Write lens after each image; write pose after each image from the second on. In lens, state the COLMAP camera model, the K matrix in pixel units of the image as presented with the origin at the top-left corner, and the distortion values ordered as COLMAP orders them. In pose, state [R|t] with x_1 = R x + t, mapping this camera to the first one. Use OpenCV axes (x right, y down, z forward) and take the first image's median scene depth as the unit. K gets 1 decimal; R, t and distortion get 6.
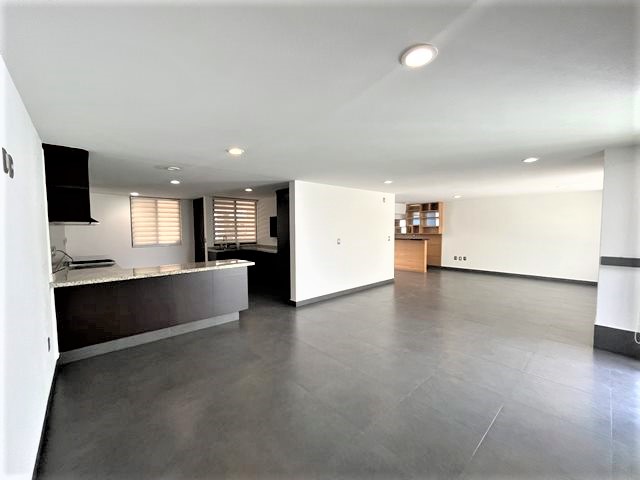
lens RADIAL K [[260.9, 0, 320.1], [0, 260.9, 242.0], [0, 0, 1]] dist [-0.000480, 0.001919]
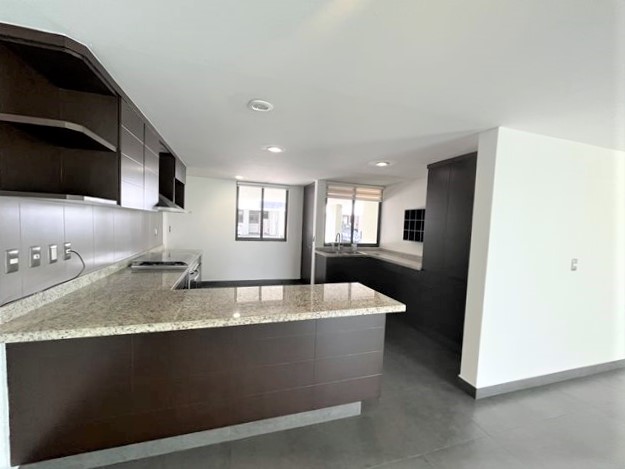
lens RADIAL K [[254.8, 0, 315.0], [0, 254.8, 236.8], [0, 0, 1]] dist [-0.000480, 0.001919]
pose [[0.911139, 0.067891, -0.406467, -0.281833], [-0.070001, 0.997500, 0.009694, -0.039944], [0.406109, 0.019621, 0.913614, 0.678810]]
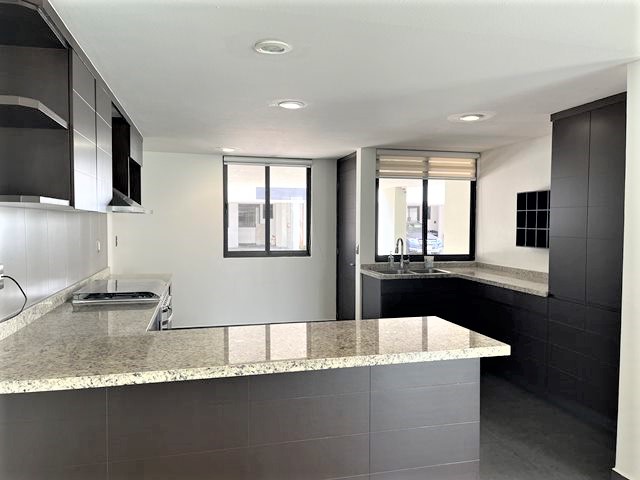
lens RADIAL K [[477.5, 0, 321.4], [0, 477.5, 237.5], [0, 0, 1]] dist [0.055981, -0.057985]
pose [[0.879909, 0.026267, -0.474415, -0.233503], [-0.035059, 0.999338, -0.009693, -0.033118], [0.473846, 0.025162, 0.880248, 0.549708]]
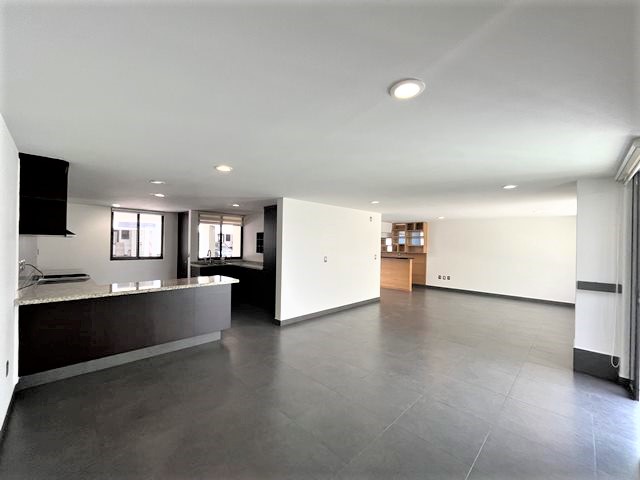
lens RADIAL K [[260.9, 0, 319.5], [0, 260.9, 243.3], [0, 0, 1]] dist [-0.000480, 0.001919]
pose [[0.998577, 0.023517, 0.047865, -0.000983], [-0.020906, 0.998304, -0.054337, -0.013944], [-0.049062, 0.053259, 0.997375, 0.006658]]
